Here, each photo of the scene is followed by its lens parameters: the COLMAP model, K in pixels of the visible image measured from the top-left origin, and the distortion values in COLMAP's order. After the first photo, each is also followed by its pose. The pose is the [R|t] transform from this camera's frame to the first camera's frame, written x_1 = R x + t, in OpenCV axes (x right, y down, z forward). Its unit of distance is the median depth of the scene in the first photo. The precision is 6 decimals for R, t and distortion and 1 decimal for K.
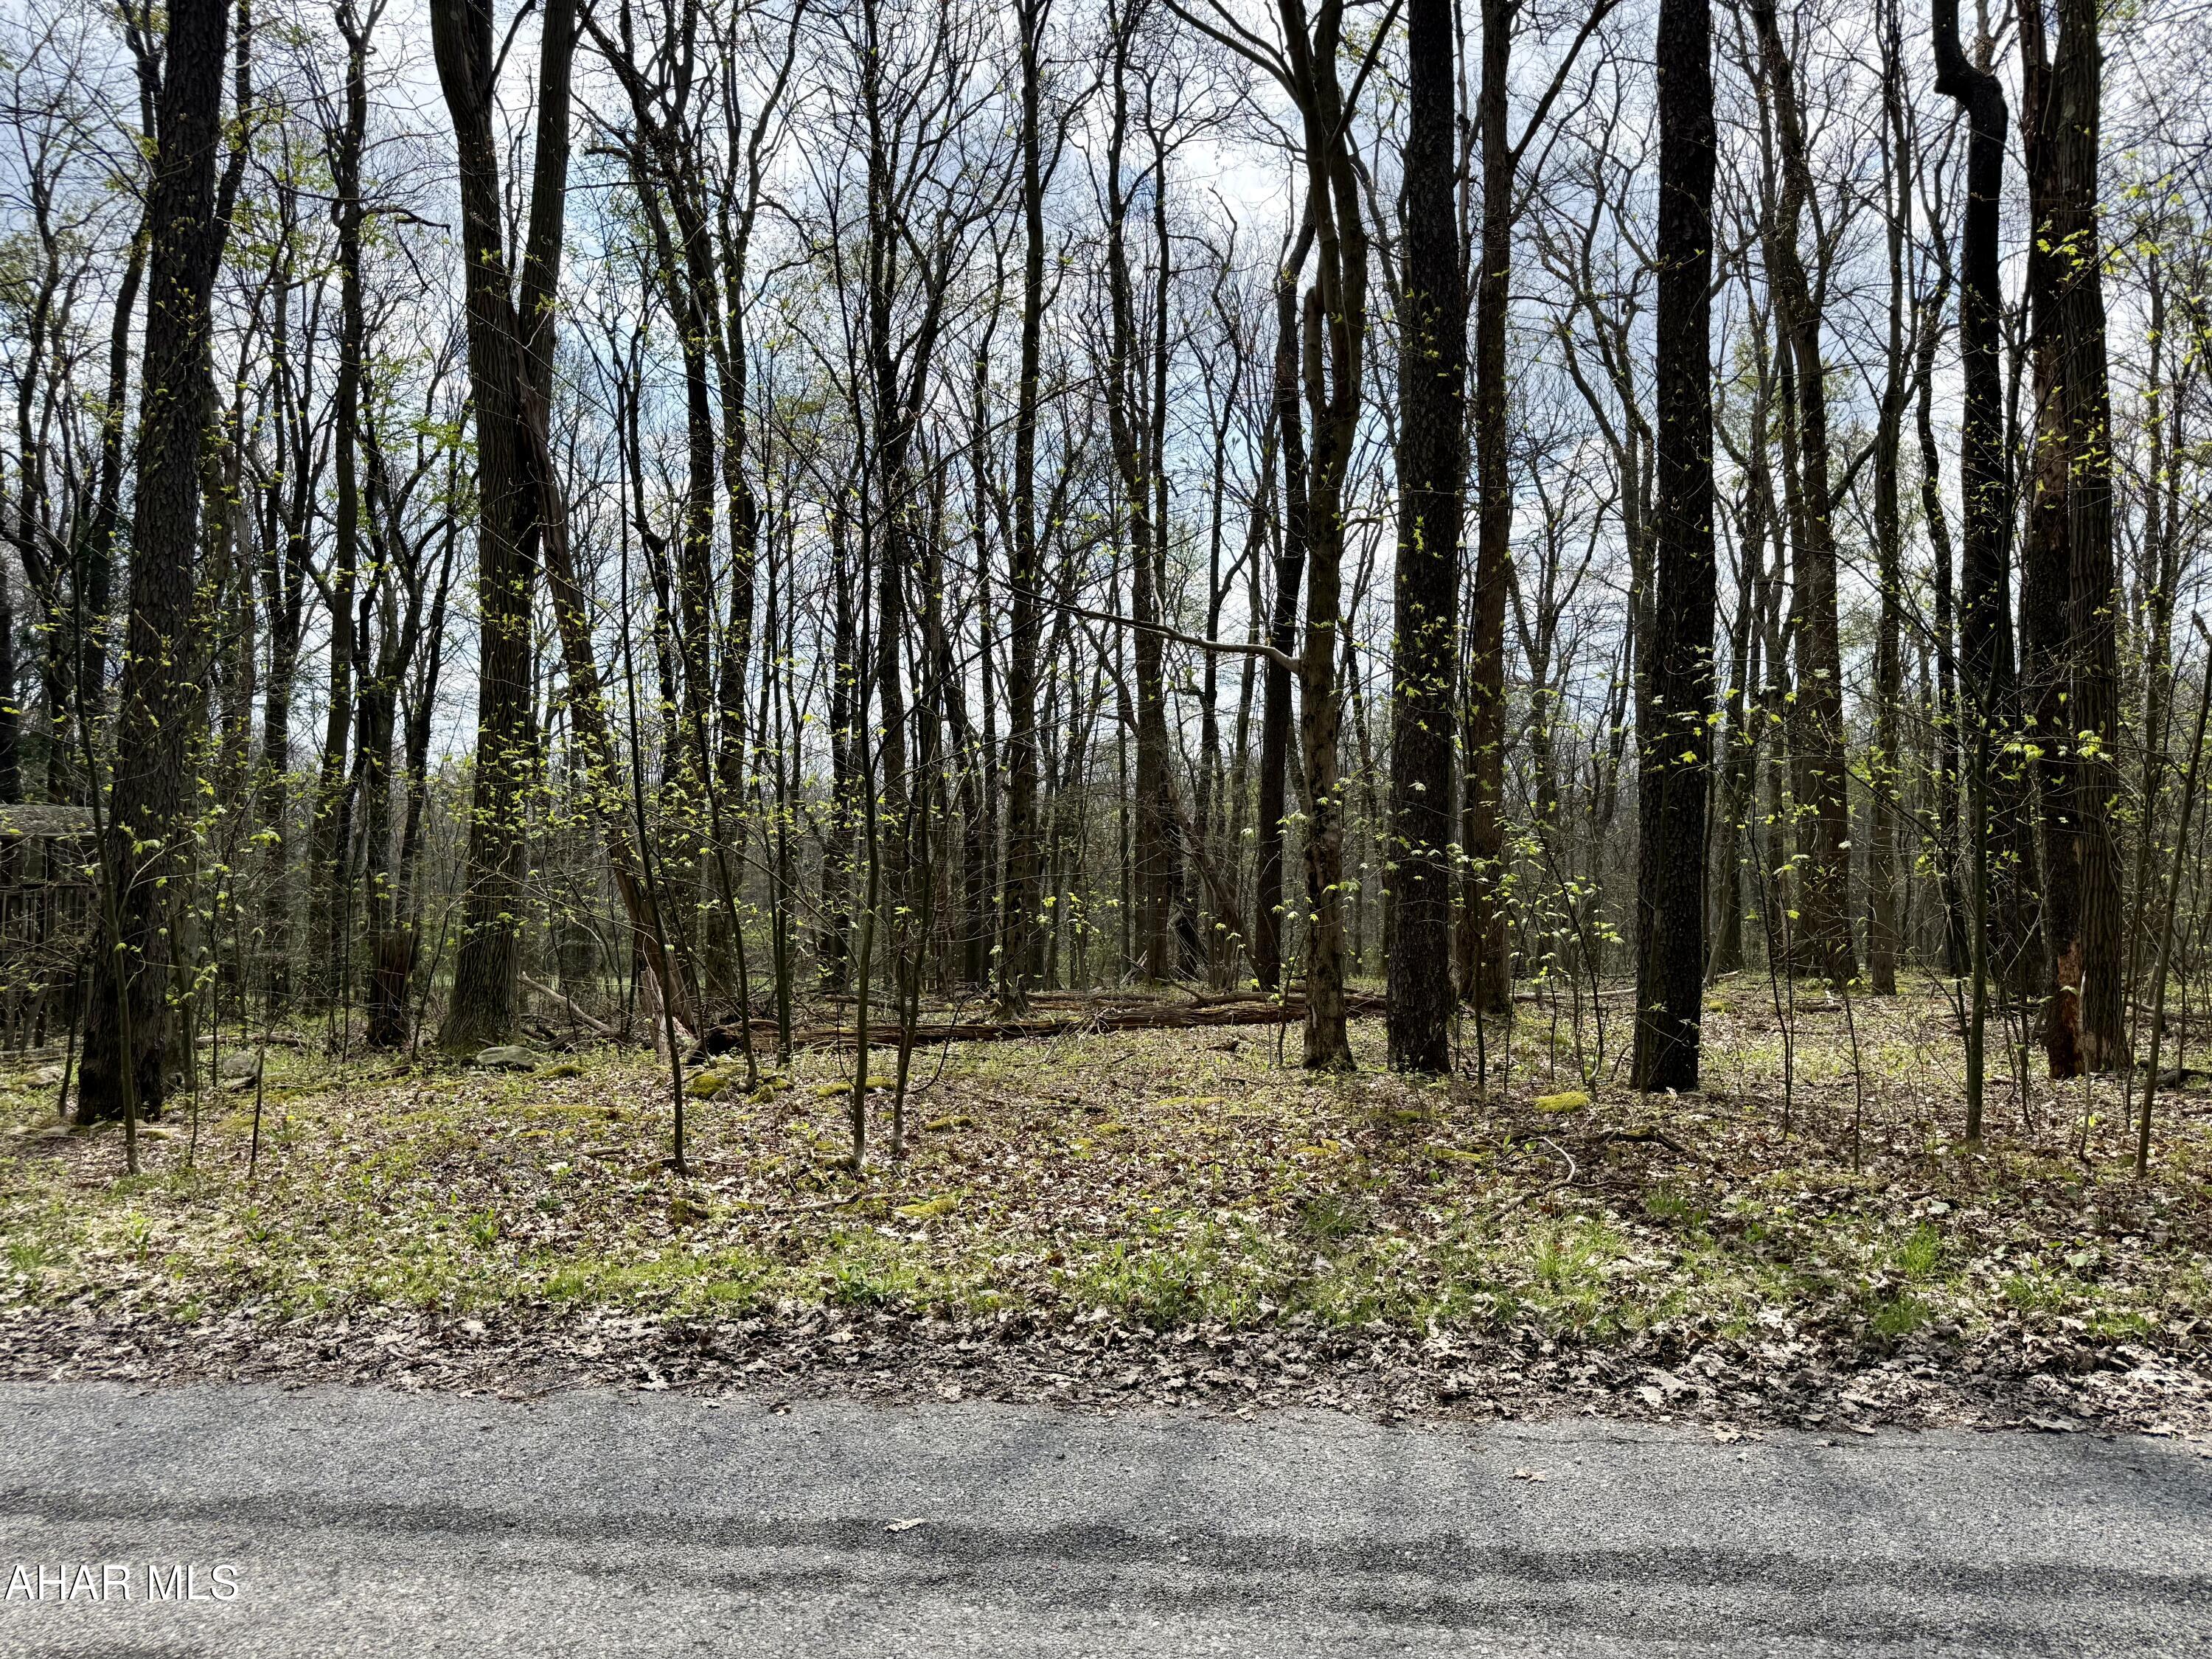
lens RADIAL K [[1480.7, 0, 1122.4], [0, 1480.7, 843.4], [0, 0, 1]] dist [0.007818, -0.016009]
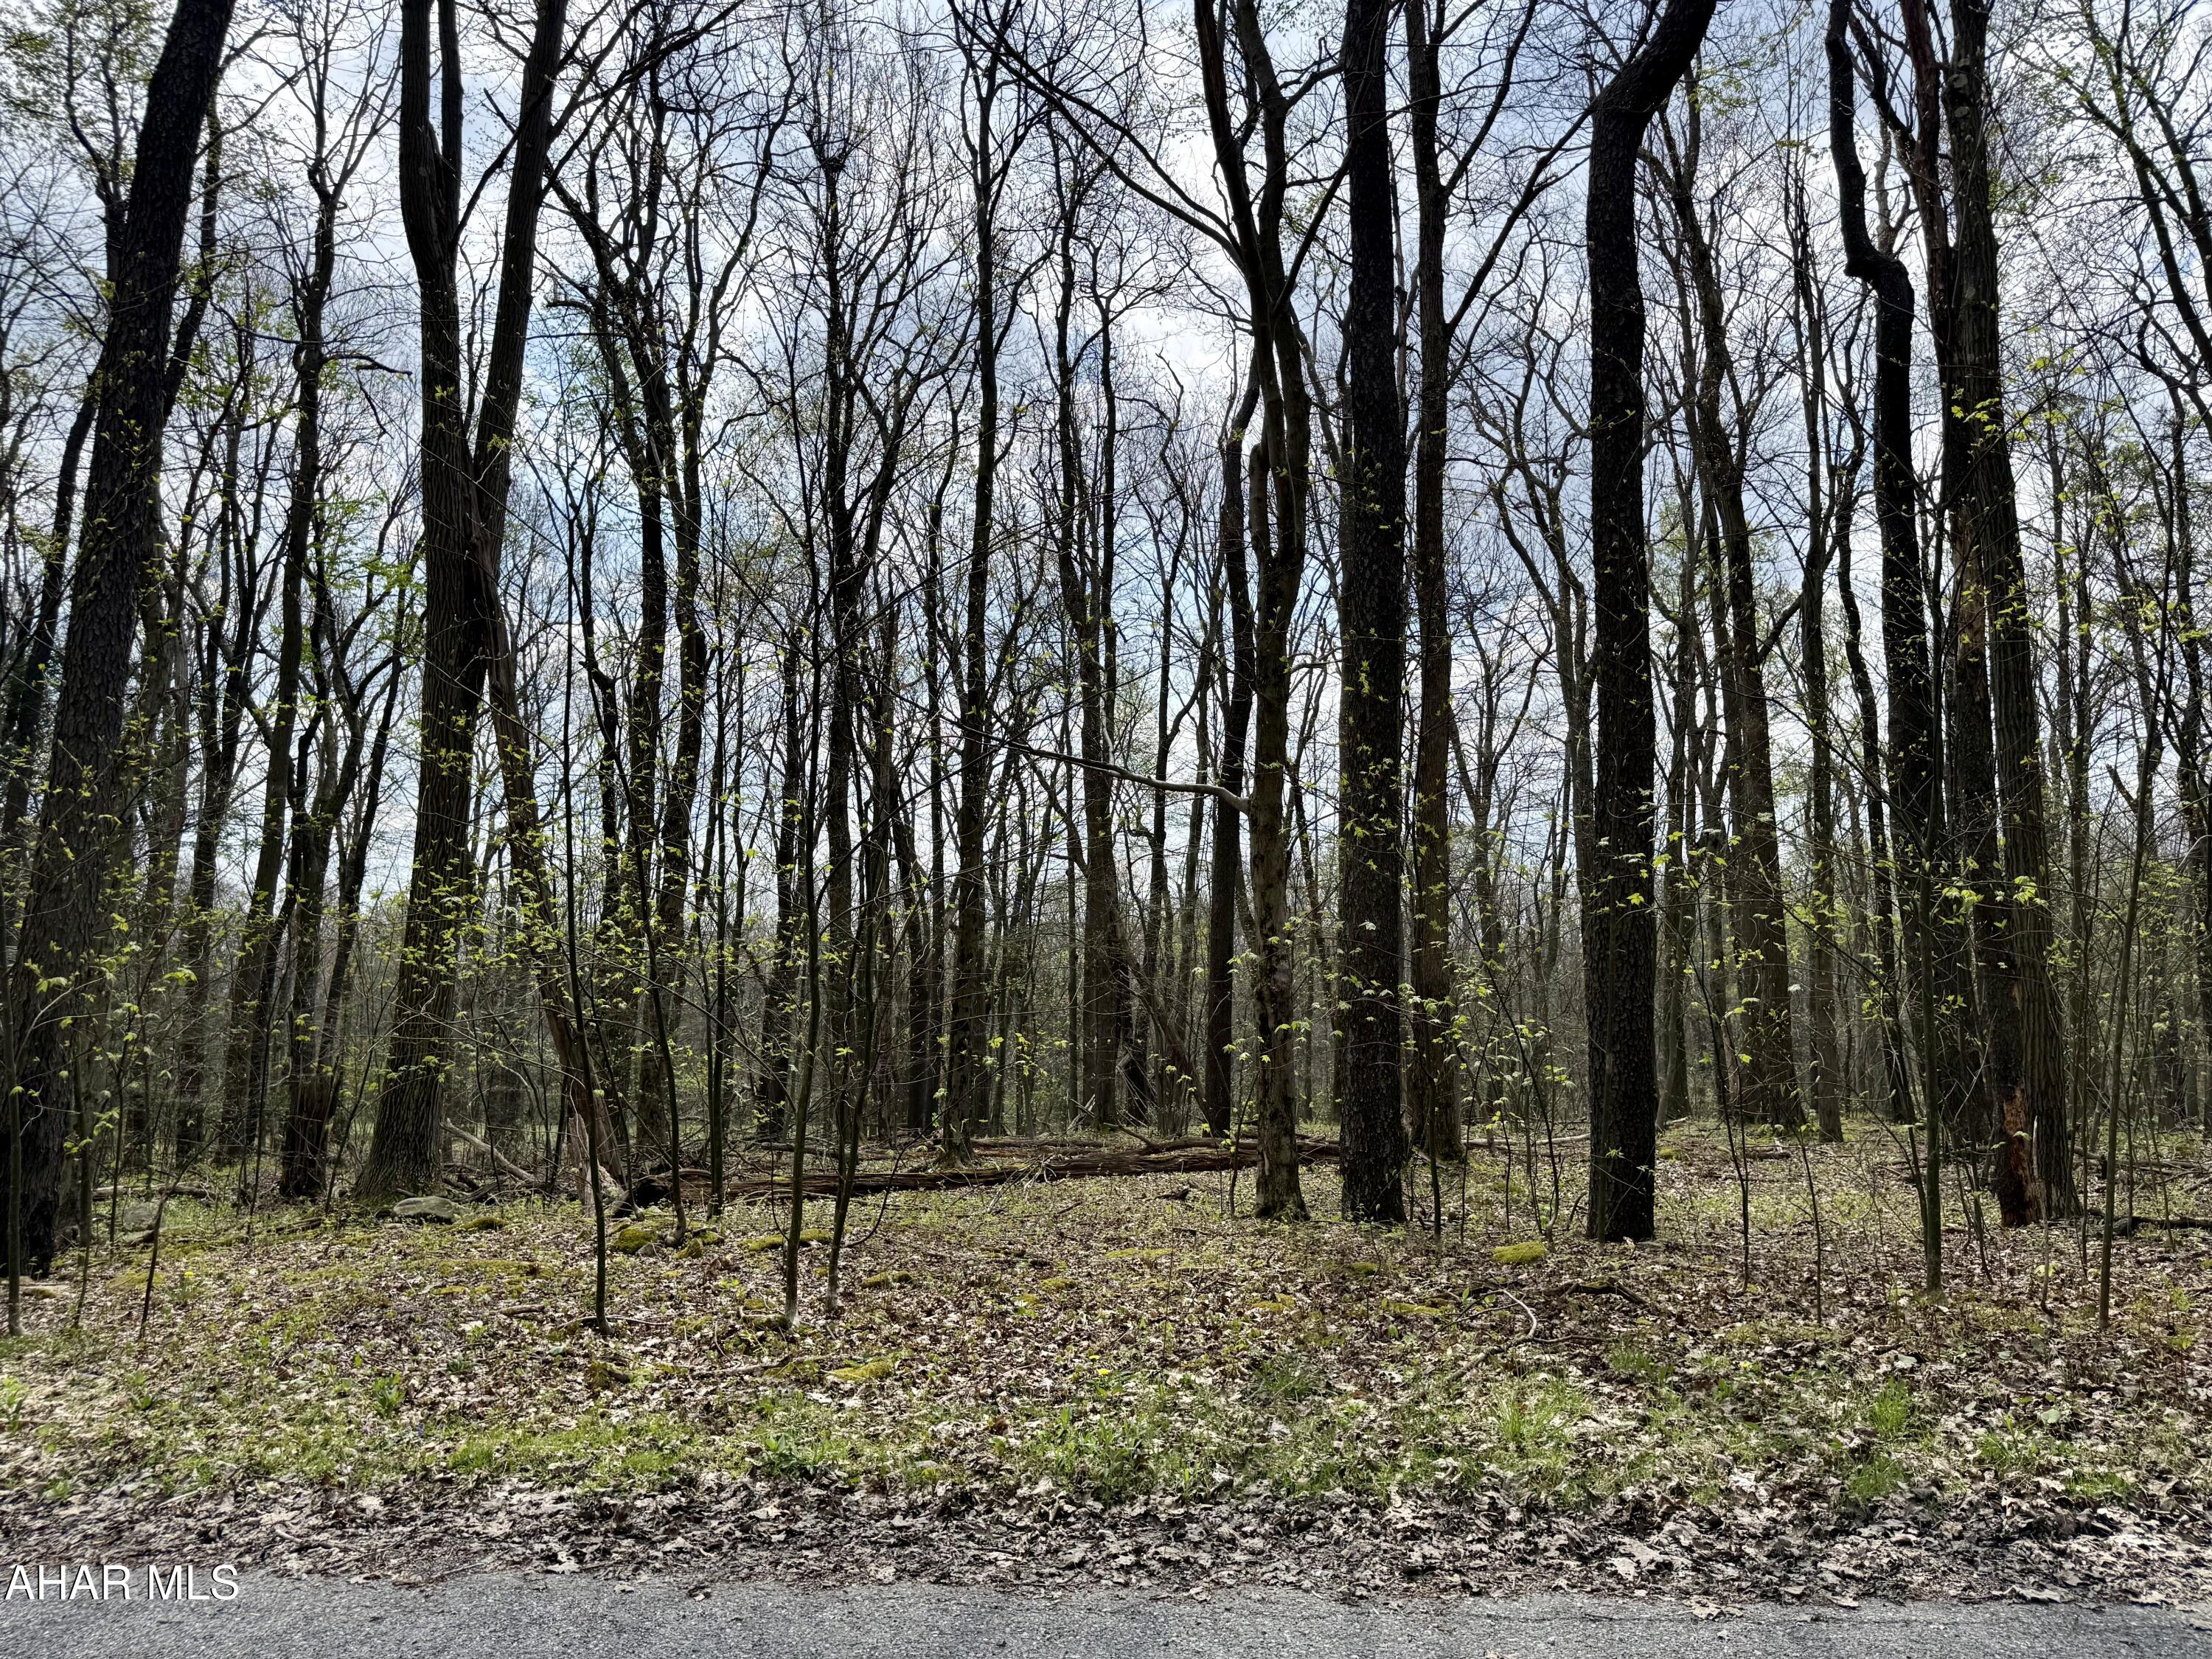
lens RADIAL K [[1480.7, 0, 1122.4], [0, 1480.7, 843.4], [0, 0, 1]] dist [0.007818, -0.016009]
pose [[0.999364, 0.006126, 0.035117, -0.000421], [-0.002699, 0.995298, -0.096823, 0.000947], [-0.035545, 0.096667, 0.994682, 0.007297]]
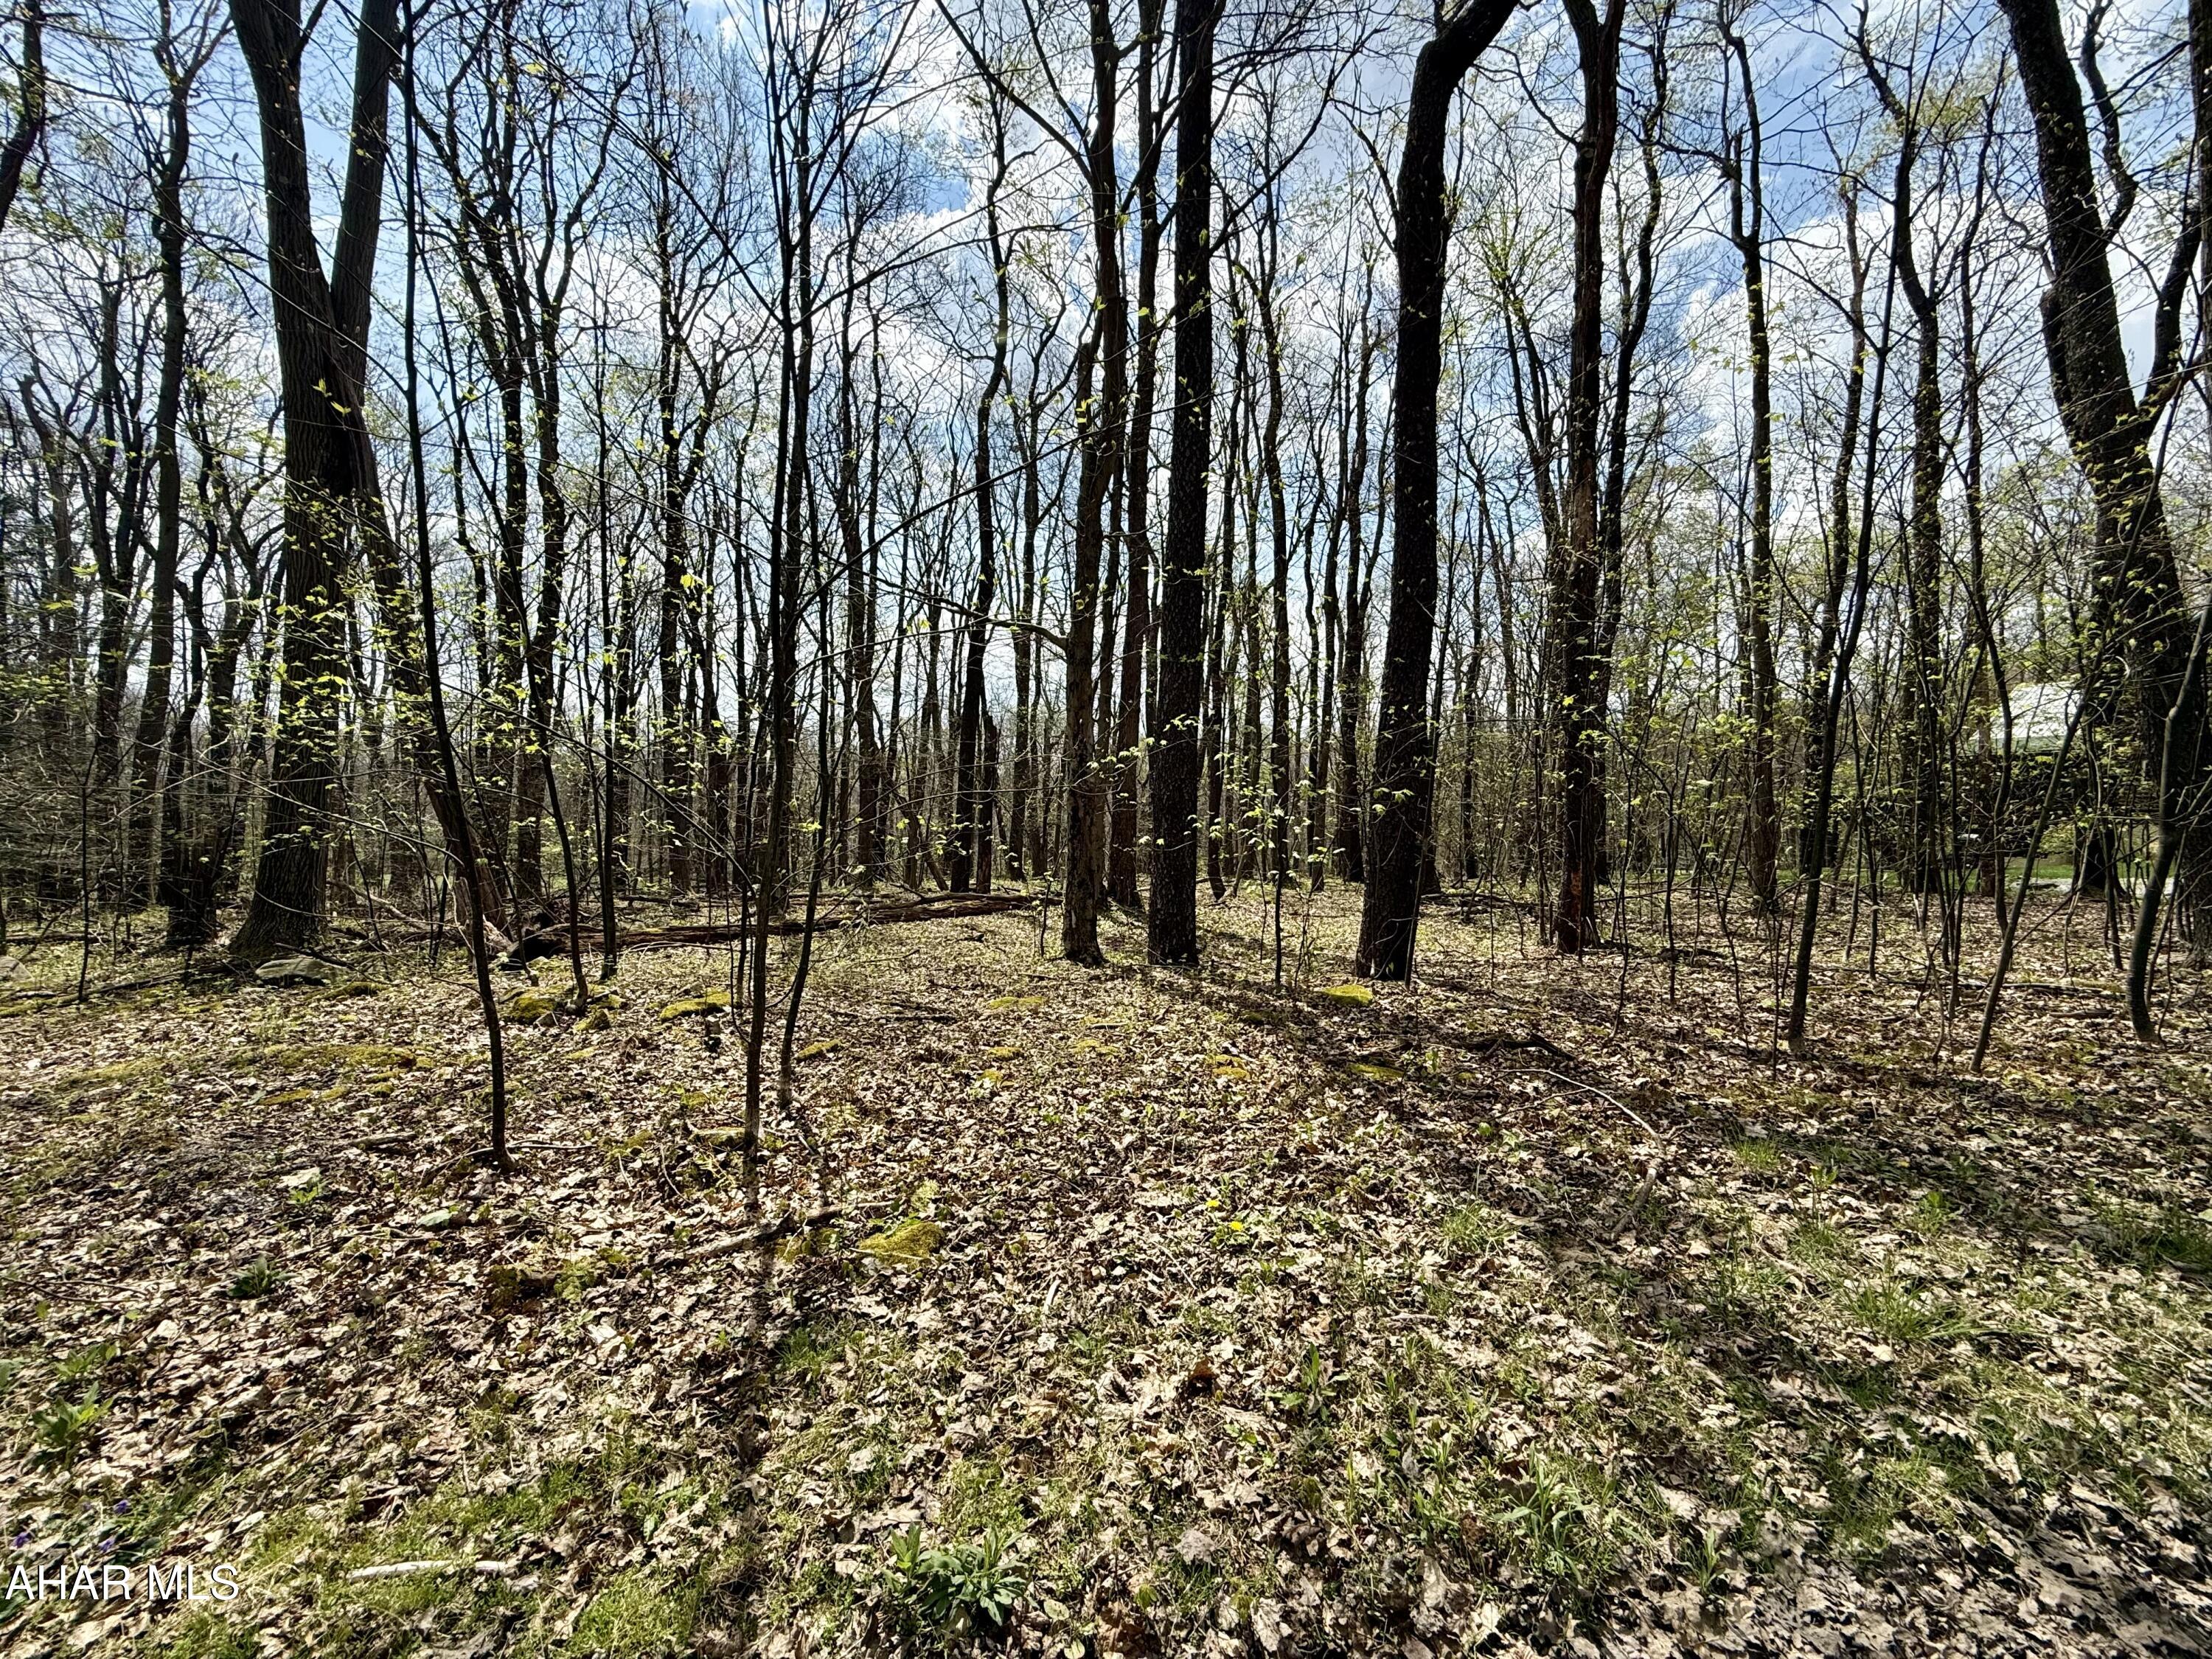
lens RADIAL K [[841.1, 0, 1084.2], [0, 841.1, 832.9], [0, 0, 1]] dist [-0.010361, 0.002419]
pose [[0.947713, 0.017185, 0.318661, -0.067812], [-0.029387, 0.999006, 0.033523, 0.012607], [-0.317769, -0.041134, 0.947276, 0.221937]]
